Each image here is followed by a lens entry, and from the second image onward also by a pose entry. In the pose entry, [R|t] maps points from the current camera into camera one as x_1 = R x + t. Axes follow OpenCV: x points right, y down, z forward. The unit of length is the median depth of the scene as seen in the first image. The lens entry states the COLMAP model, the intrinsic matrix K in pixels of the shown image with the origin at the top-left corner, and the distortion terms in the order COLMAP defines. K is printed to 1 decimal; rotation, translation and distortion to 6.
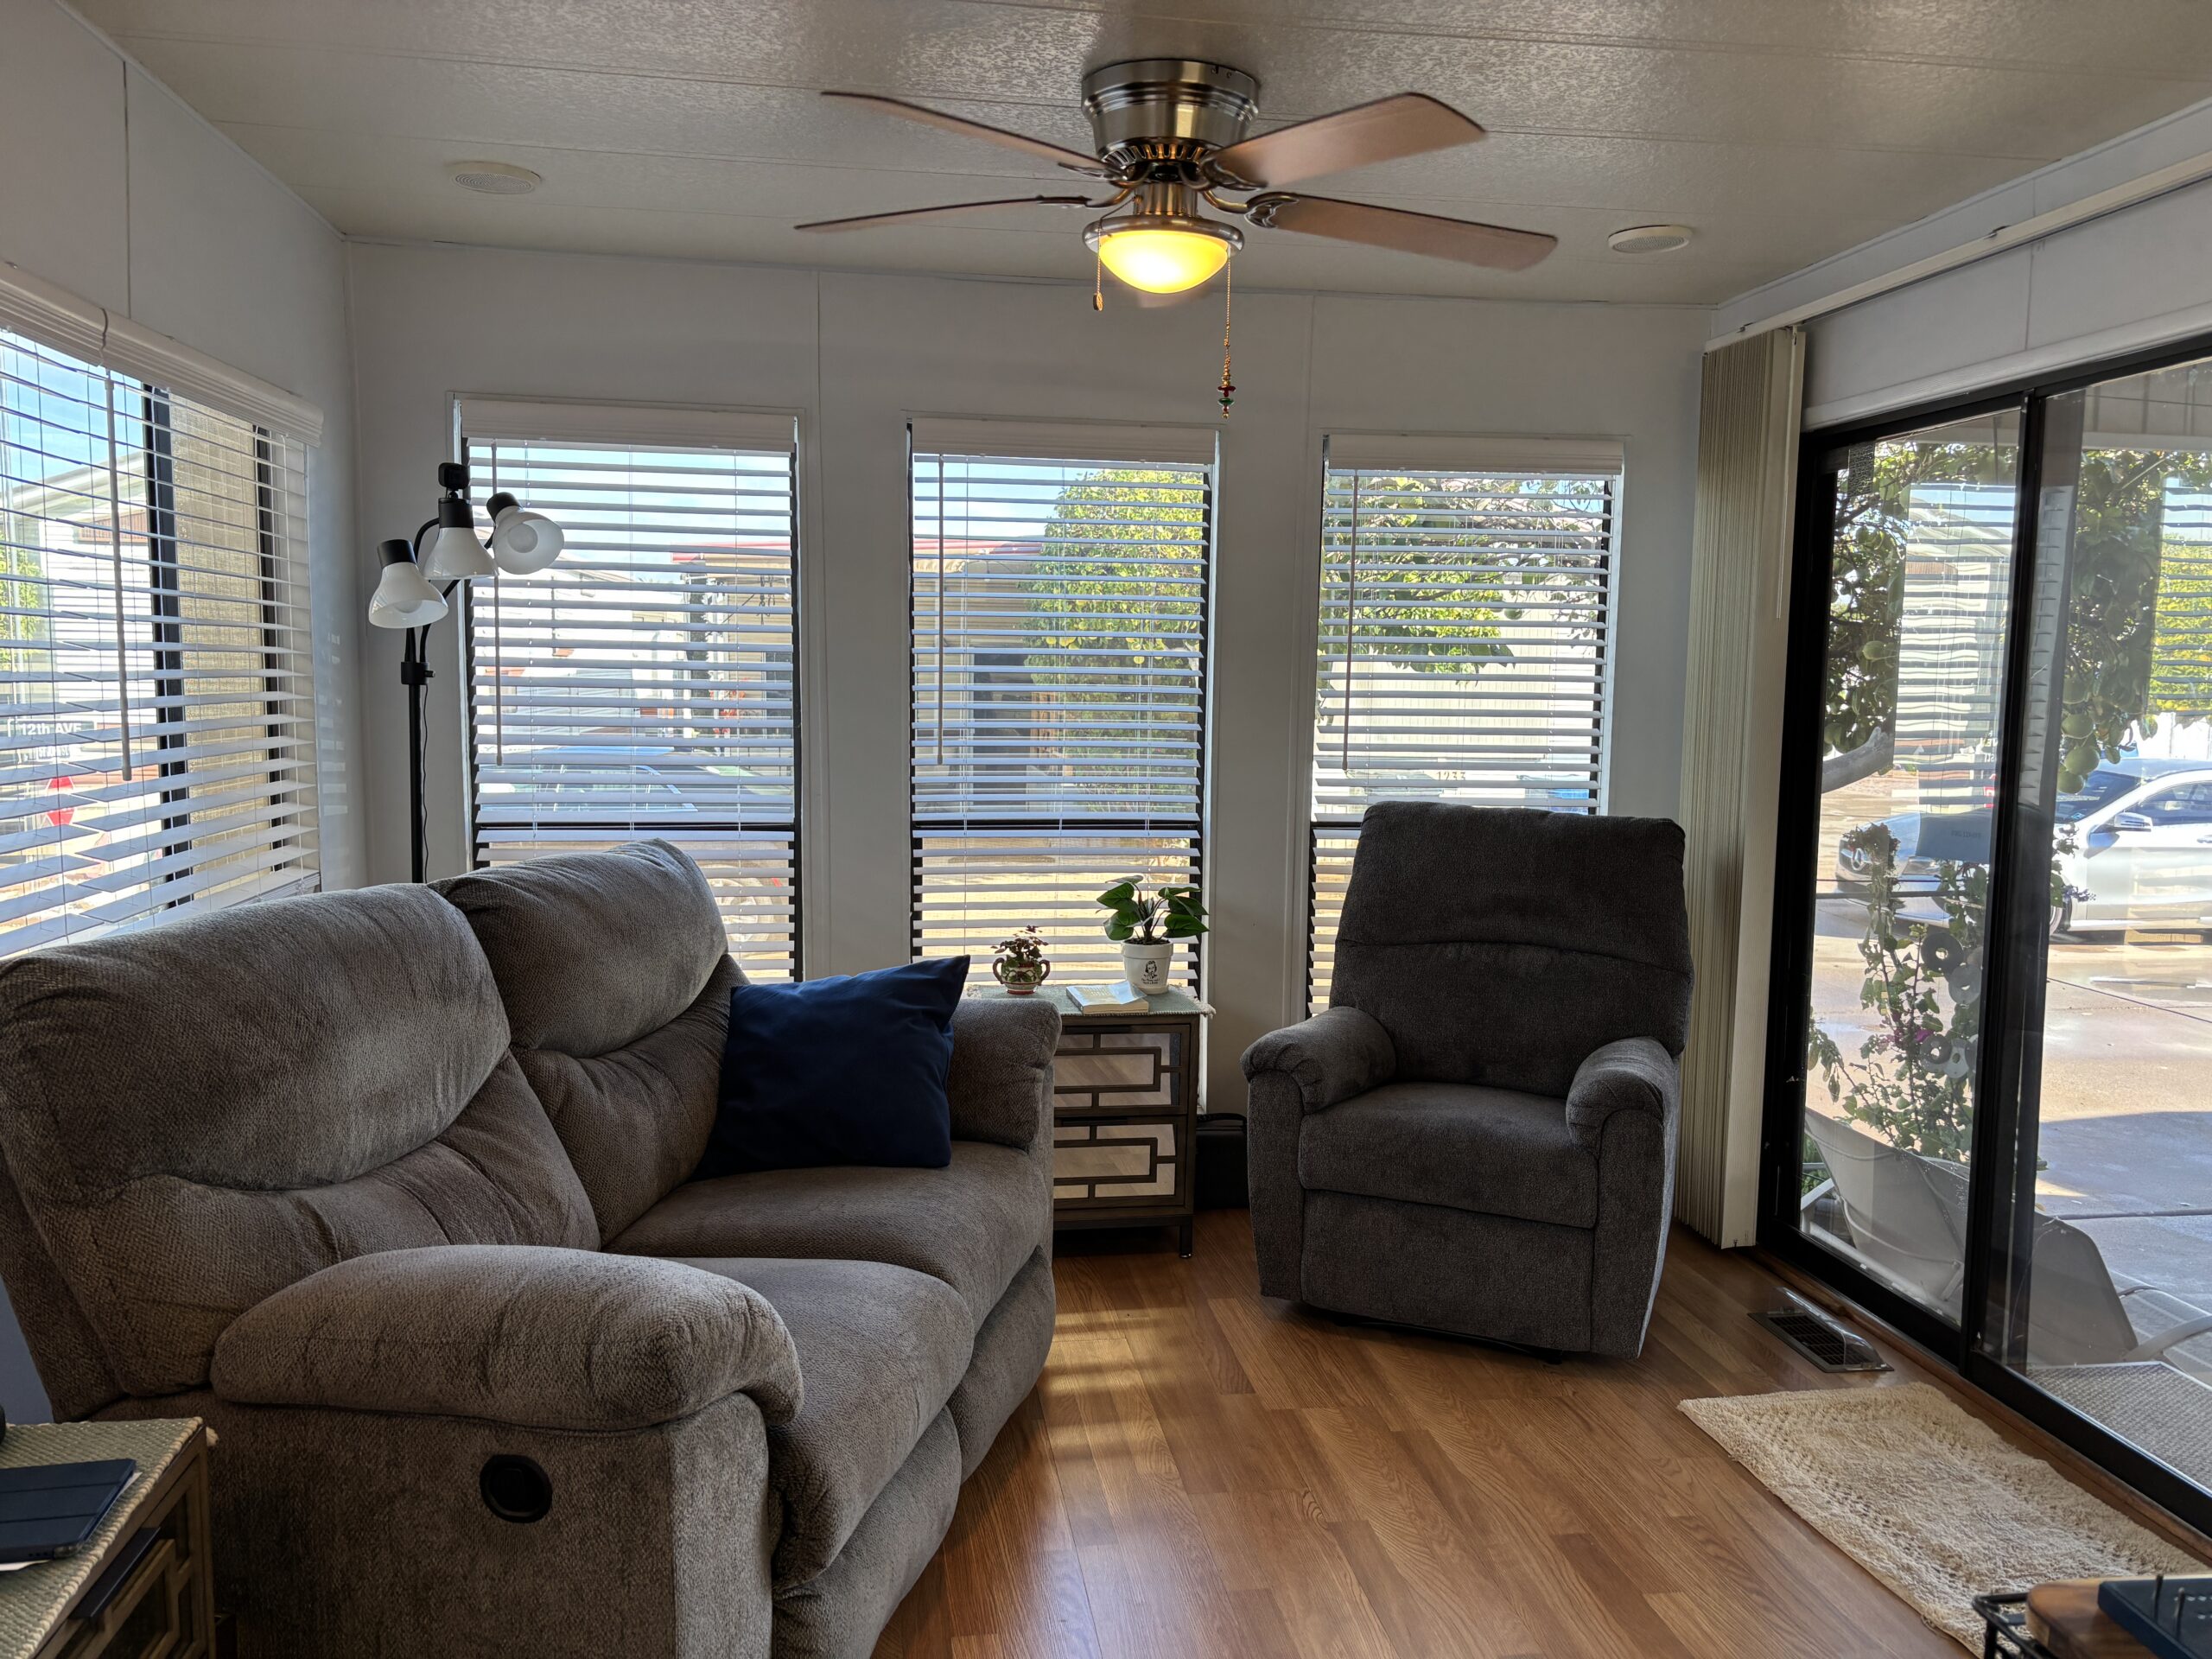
lens RADIAL K [[1676.5, 0, 1138.6], [0, 1676.5, 846.4], [0, 0, 1]] dist [0.053416, -0.056456]
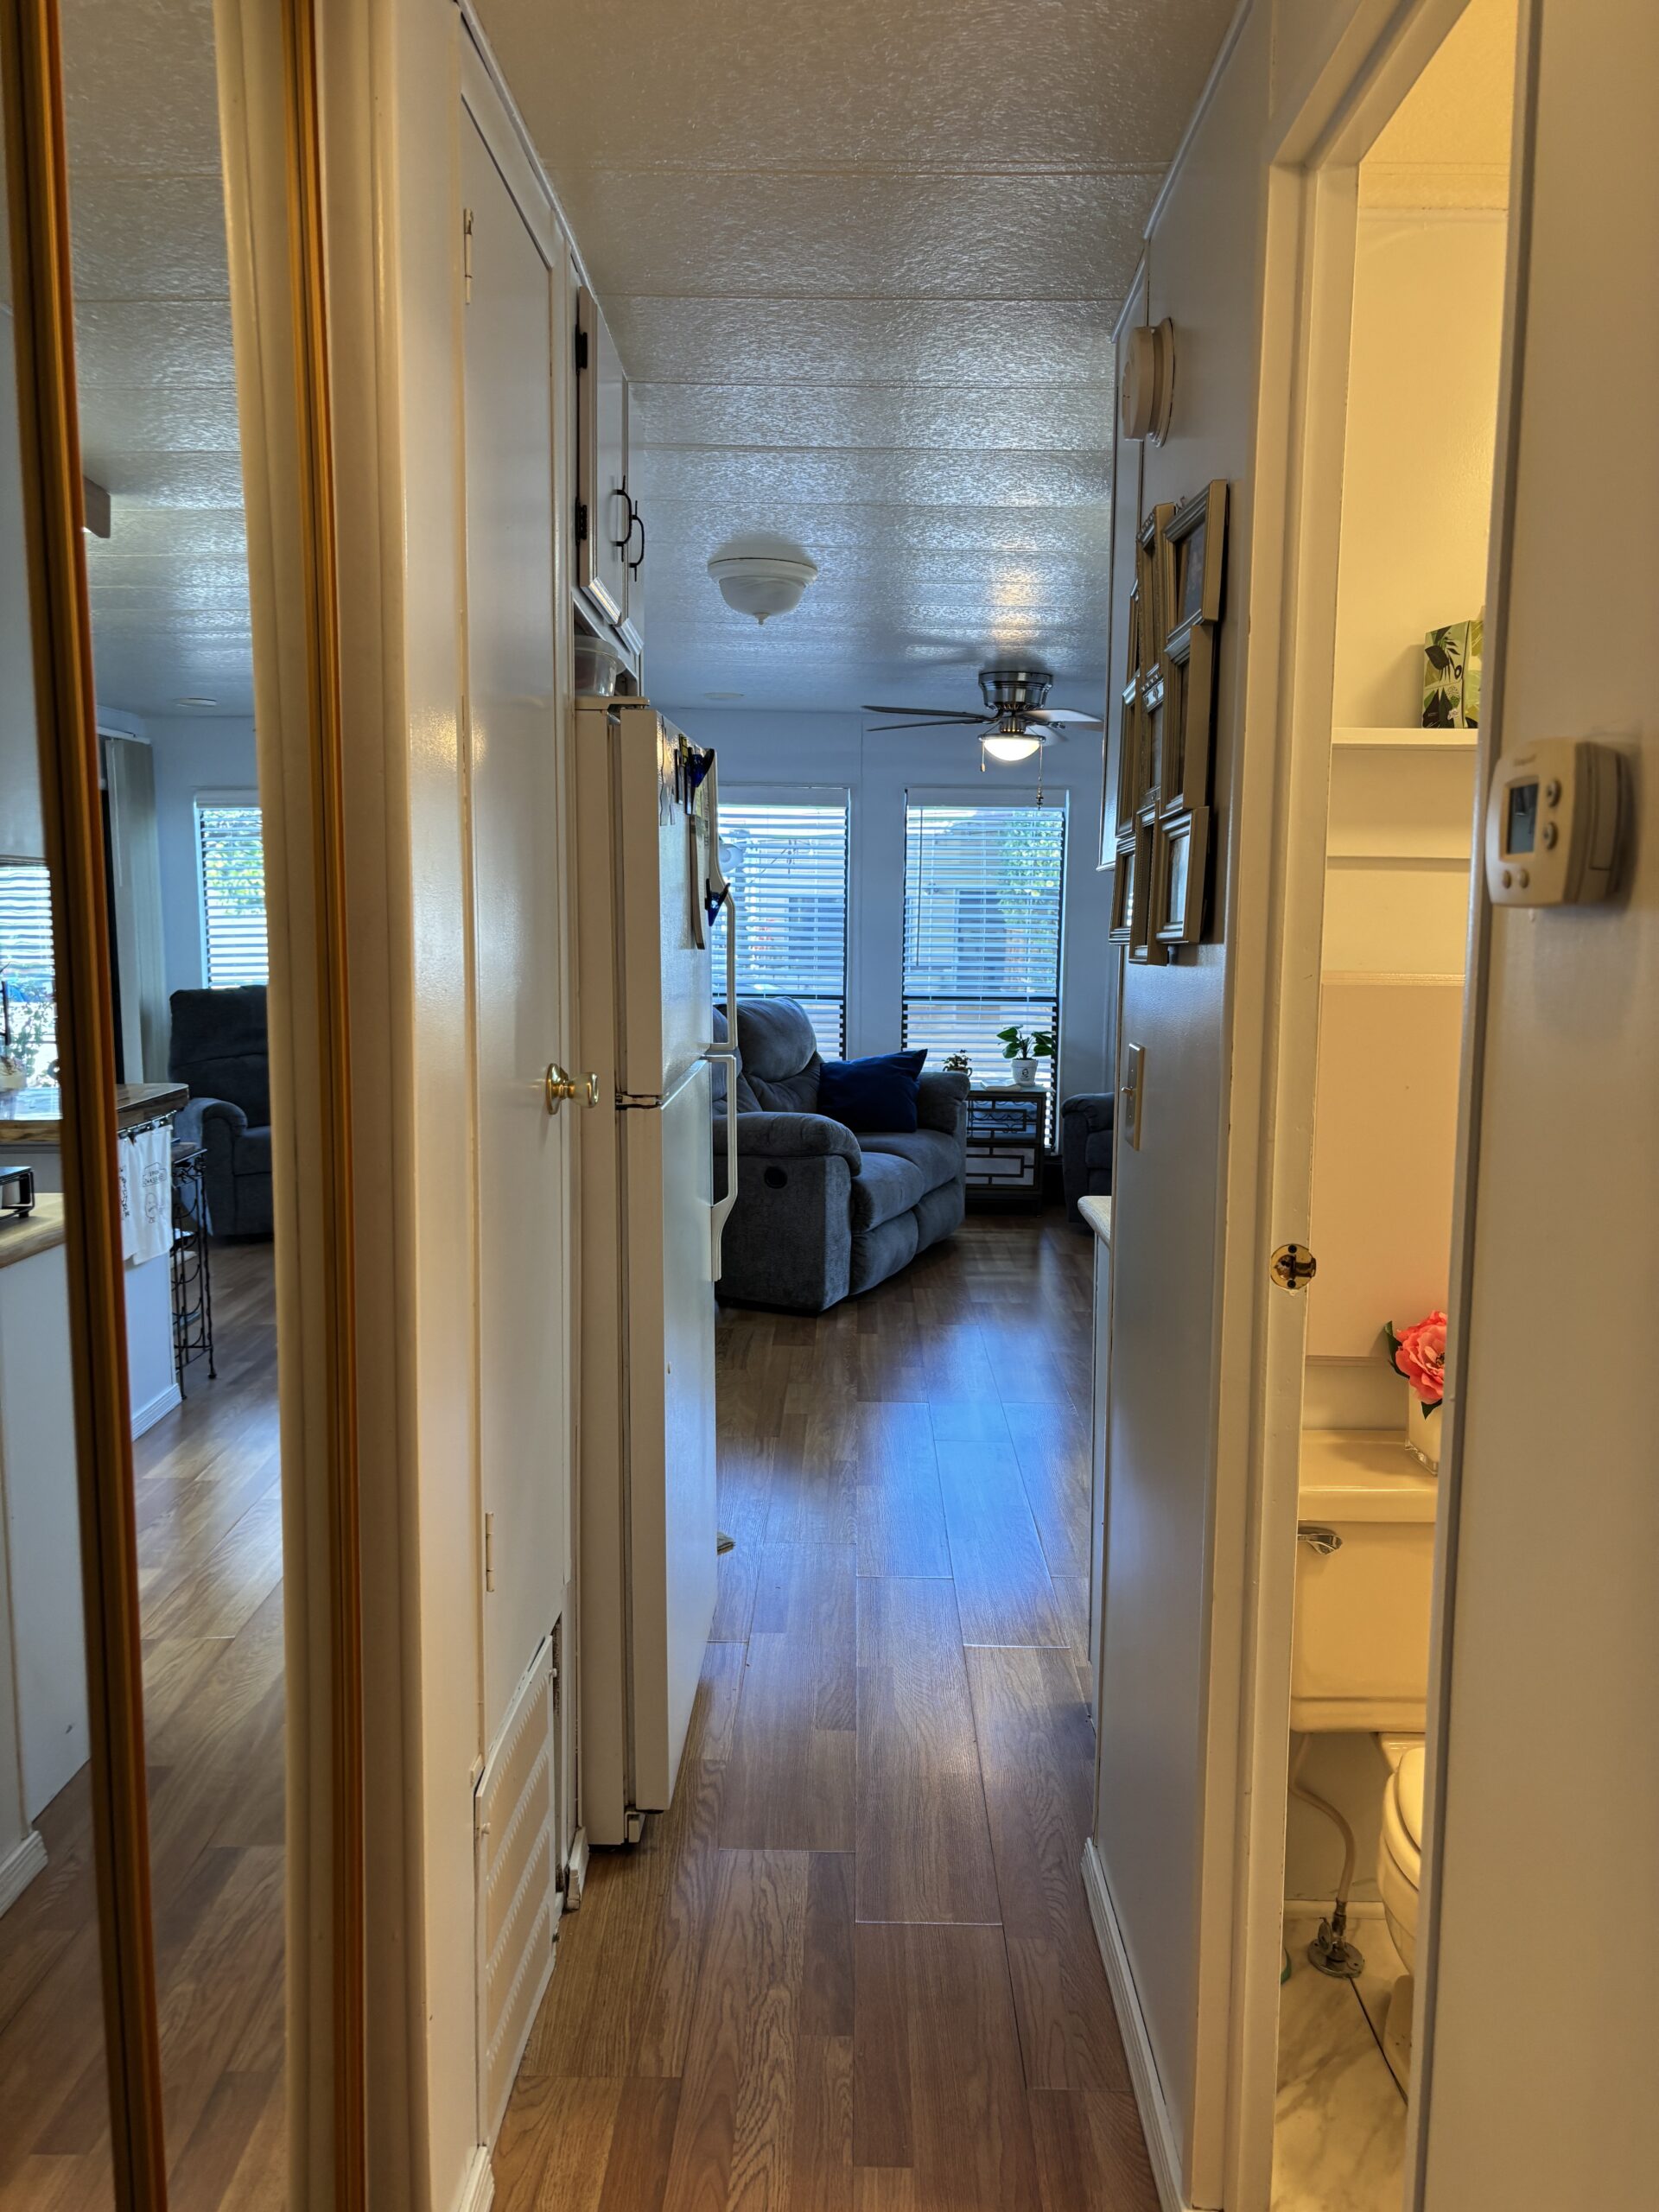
lens RADIAL K [[1676.5, 0, 828.0], [0, 1676.5, 1094.5], [0, 0, 1]] dist [0.053416, -0.056456]
pose [[0.983775, 0.019624, -0.178328, 0.161993], [-0.018459, 0.999796, 0.008189, 0.110253], [0.178452, -0.004765, 0.983937, -1.173465]]
